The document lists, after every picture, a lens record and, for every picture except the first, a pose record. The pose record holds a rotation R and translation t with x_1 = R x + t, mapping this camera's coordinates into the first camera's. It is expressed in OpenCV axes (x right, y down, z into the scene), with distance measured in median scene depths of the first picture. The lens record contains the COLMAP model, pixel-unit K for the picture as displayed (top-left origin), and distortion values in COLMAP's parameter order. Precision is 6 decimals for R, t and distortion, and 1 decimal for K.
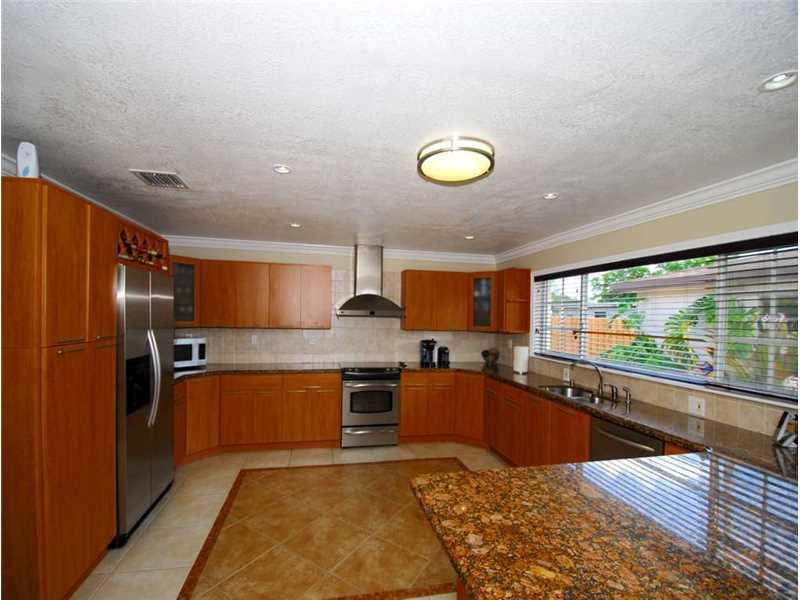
lens RADIAL K [[348.9, 0, 395.9], [0, 348.9, 306.3], [0, 0, 1]] dist [-0.021644, -0.001983]
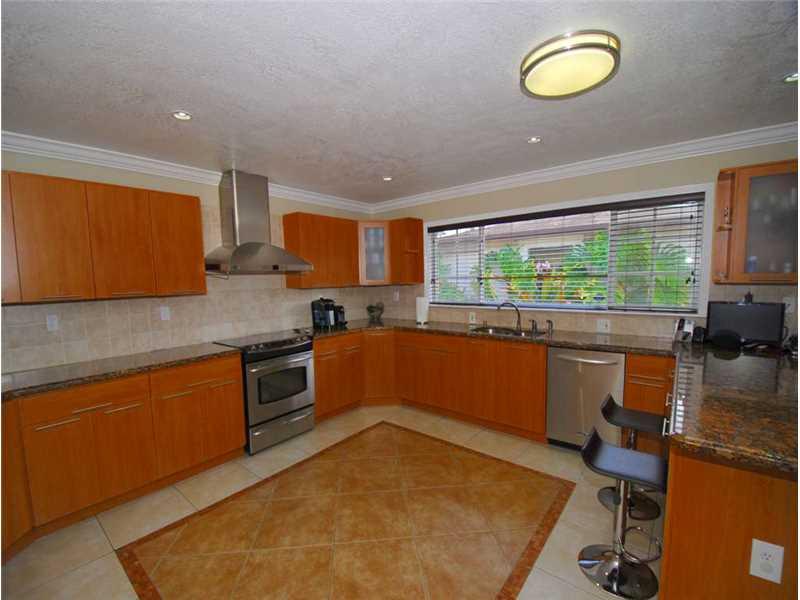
lens RADIAL K [[348.9, 0, 400.0], [0, 348.9, 300.8], [0, 0, 1]] dist [-0.021644, -0.001983]
pose [[0.785770, -0.087222, 0.612338, -0.309046], [0.026930, 0.993893, 0.107014, 0.016229], [-0.617932, -0.067598, 0.783320, 0.248116]]
